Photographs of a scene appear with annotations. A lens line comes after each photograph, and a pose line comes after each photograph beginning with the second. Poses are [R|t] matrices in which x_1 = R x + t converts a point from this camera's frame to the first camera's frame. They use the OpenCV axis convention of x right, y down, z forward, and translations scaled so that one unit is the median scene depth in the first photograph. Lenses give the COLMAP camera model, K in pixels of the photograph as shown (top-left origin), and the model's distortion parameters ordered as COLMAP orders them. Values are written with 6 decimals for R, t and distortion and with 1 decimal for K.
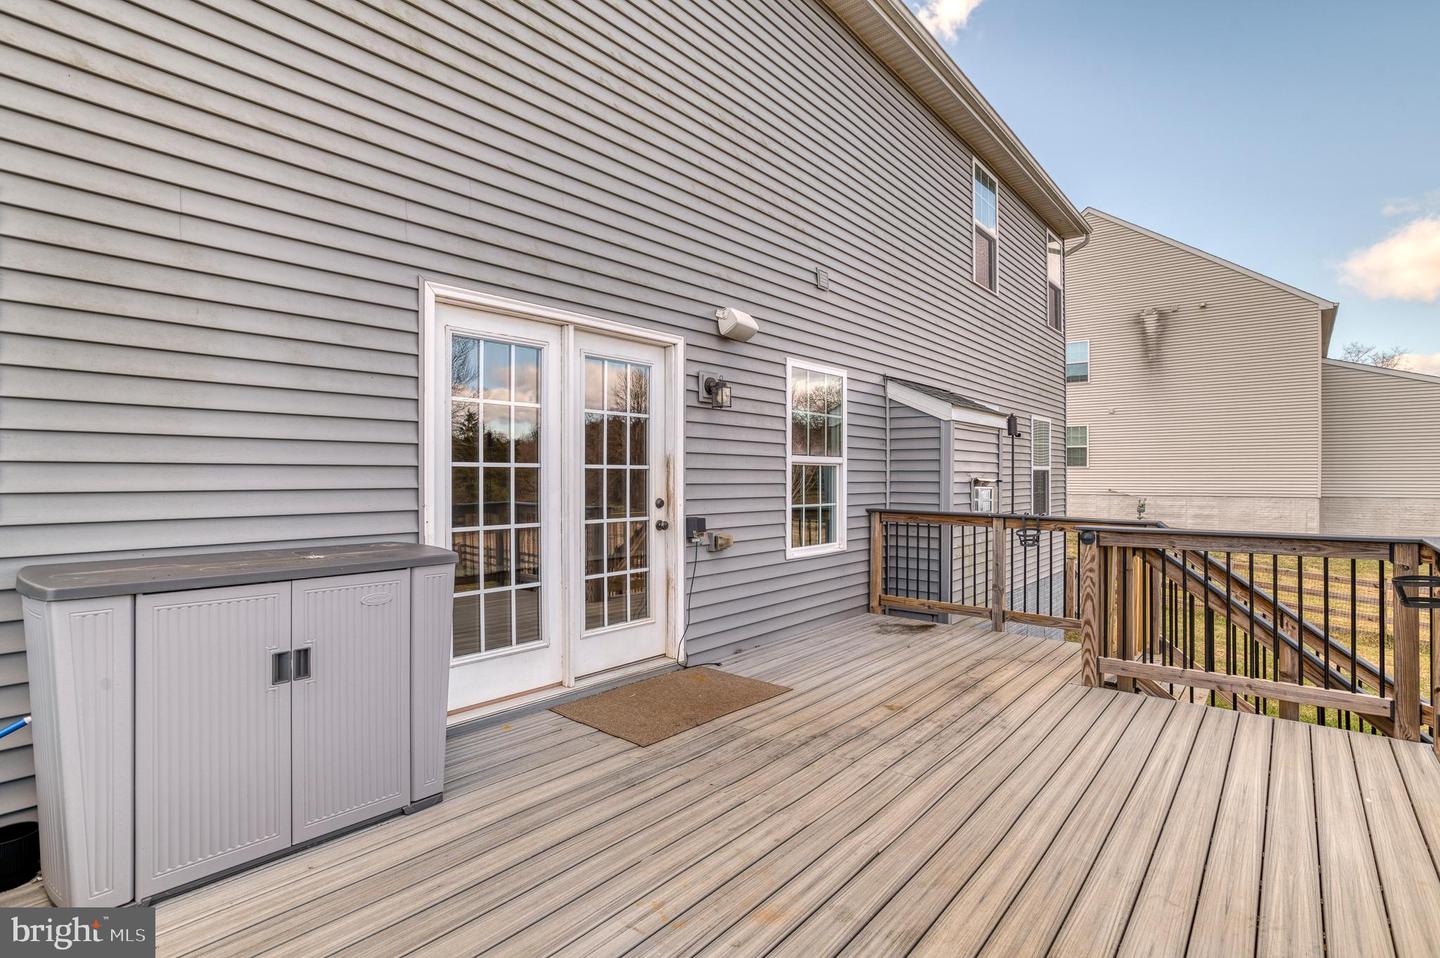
lens RADIAL K [[748.9, 0, 720.8], [0, 748.9, 471.8], [0, 0, 1]] dist [0.003523, 0.002288]
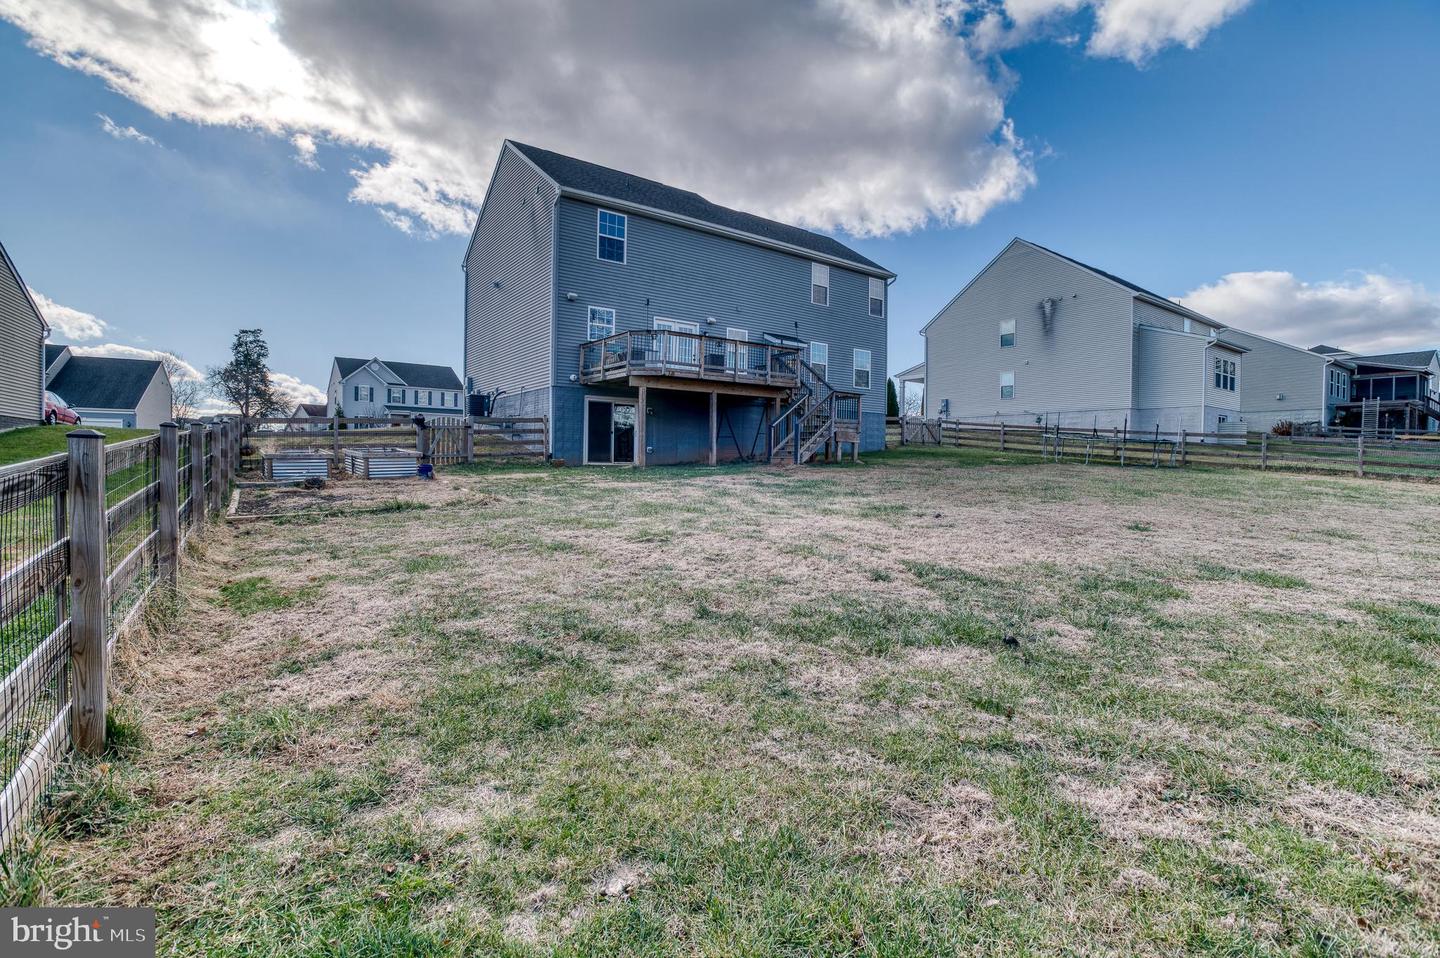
lens RADIAL K [[748.9, 0, 719.5], [0, 748.9, 473.7], [0, 0, 1]] dist [0.003523, 0.002288]
pose [[0.975707, 0.013716, -0.218650, 0.237372], [-0.010367, 0.999811, 0.016452, 0.148313], [0.218835, -0.013786, 0.975665, -0.776272]]
